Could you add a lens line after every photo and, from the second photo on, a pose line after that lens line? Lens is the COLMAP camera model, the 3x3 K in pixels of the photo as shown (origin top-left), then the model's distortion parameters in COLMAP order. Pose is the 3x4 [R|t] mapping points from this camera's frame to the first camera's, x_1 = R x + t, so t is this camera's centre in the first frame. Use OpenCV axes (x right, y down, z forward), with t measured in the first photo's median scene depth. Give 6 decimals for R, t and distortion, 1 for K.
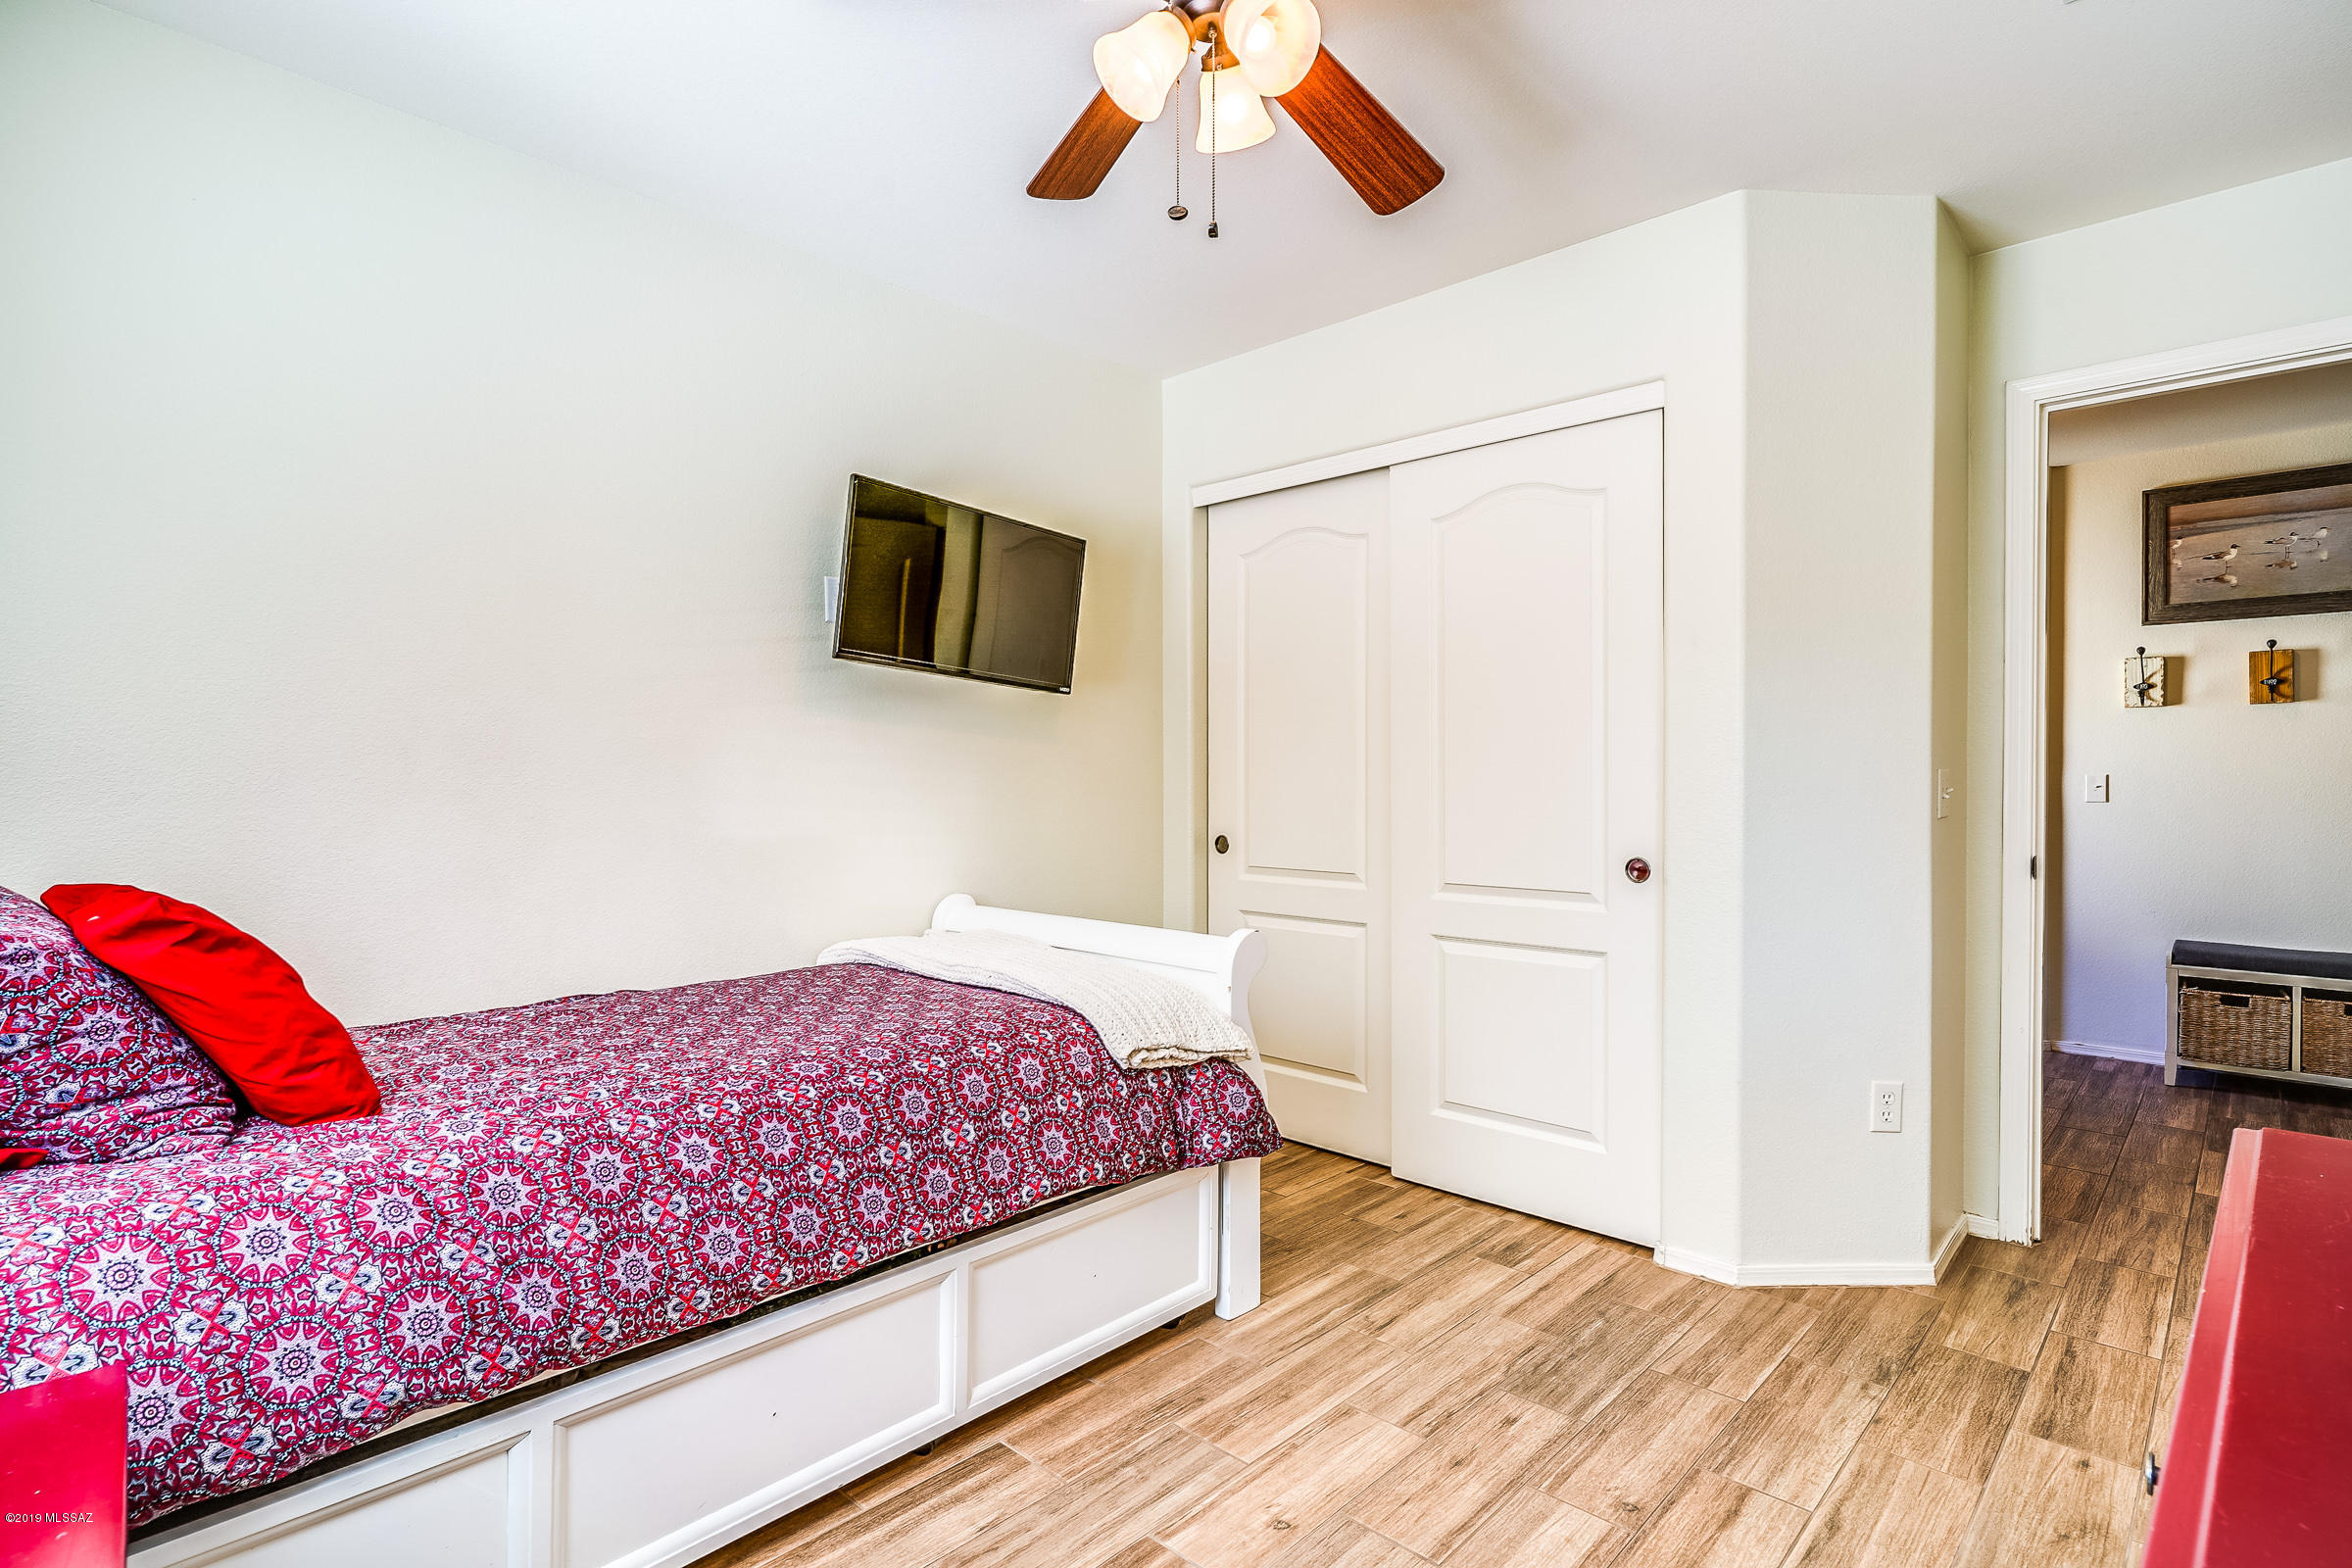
lens RADIAL K [[1184.0, 0, 1184.6], [0, 1184.0, 778.9], [0, 0, 1]] dist [-0.000300, 0.000117]
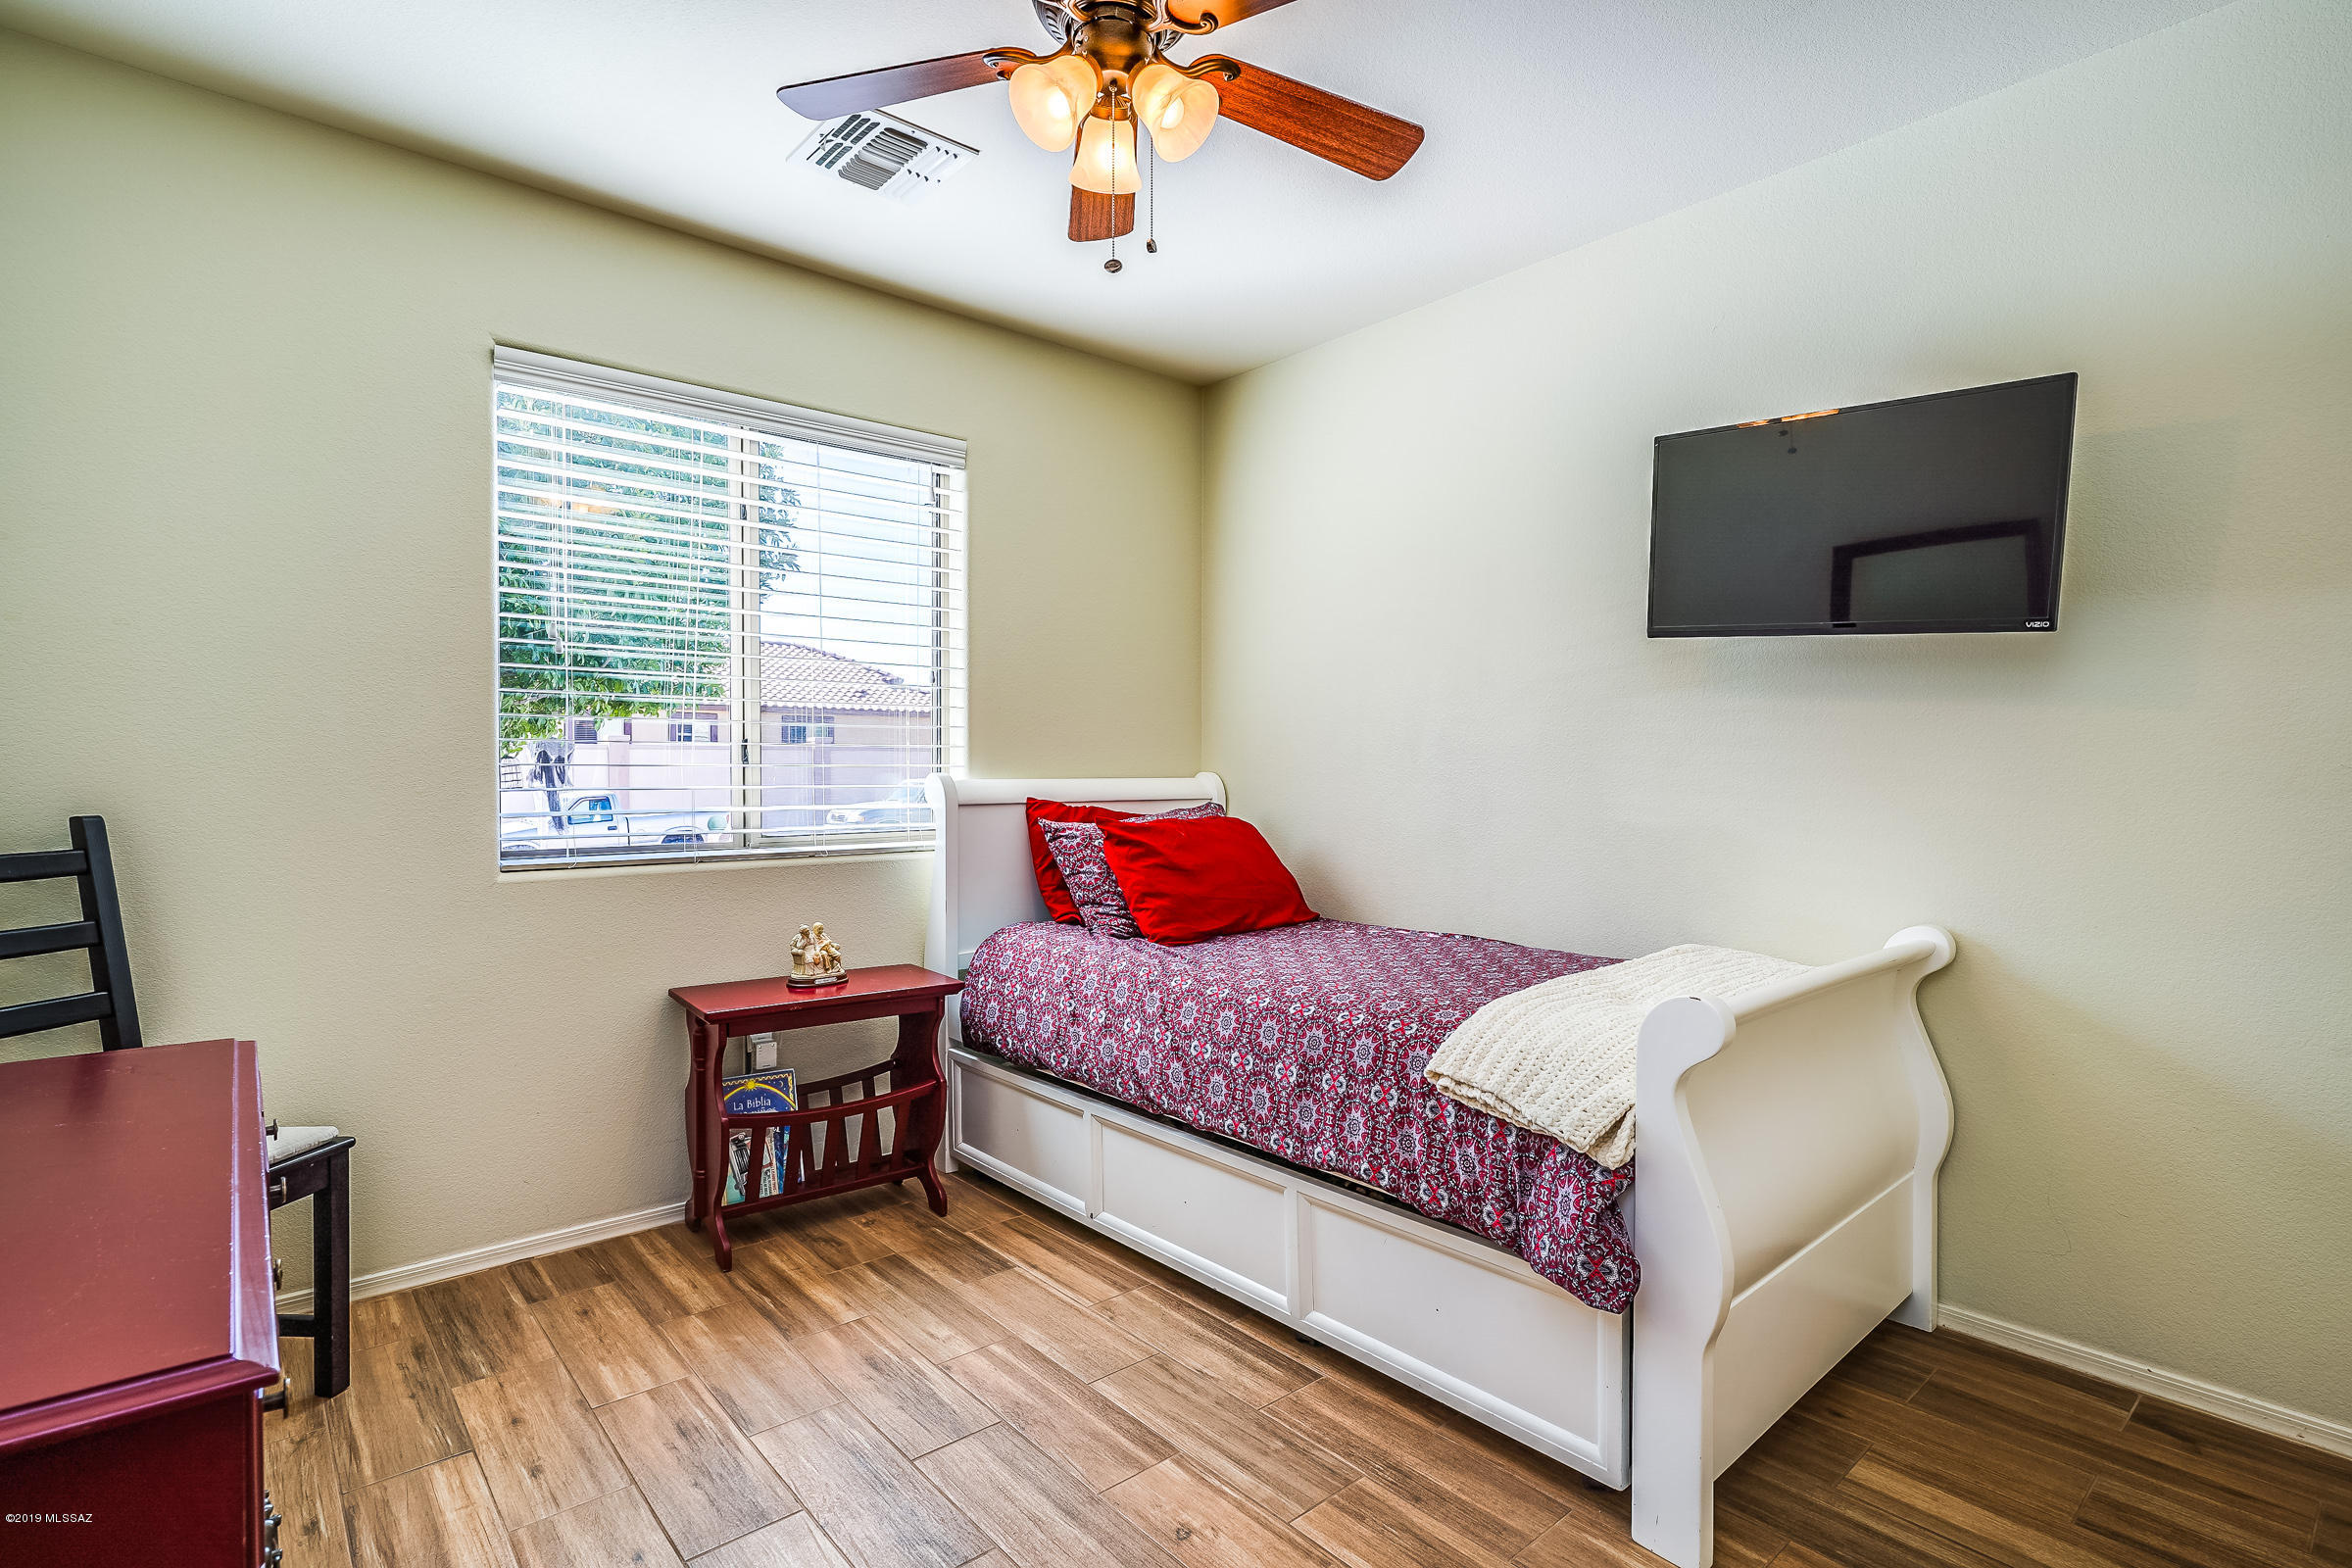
lens RADIAL K [[1174.3, 0, 1159.2], [0, 1174.3, 780.6], [0, 0, 1]] dist [0.002096, 0.000713]
pose [[-0.131653, 0.011529, -0.991229, 0.963913], [-0.004371, 0.999916, 0.012211, 0.002649], [0.991286, 0.005940, -0.131591, 1.032752]]
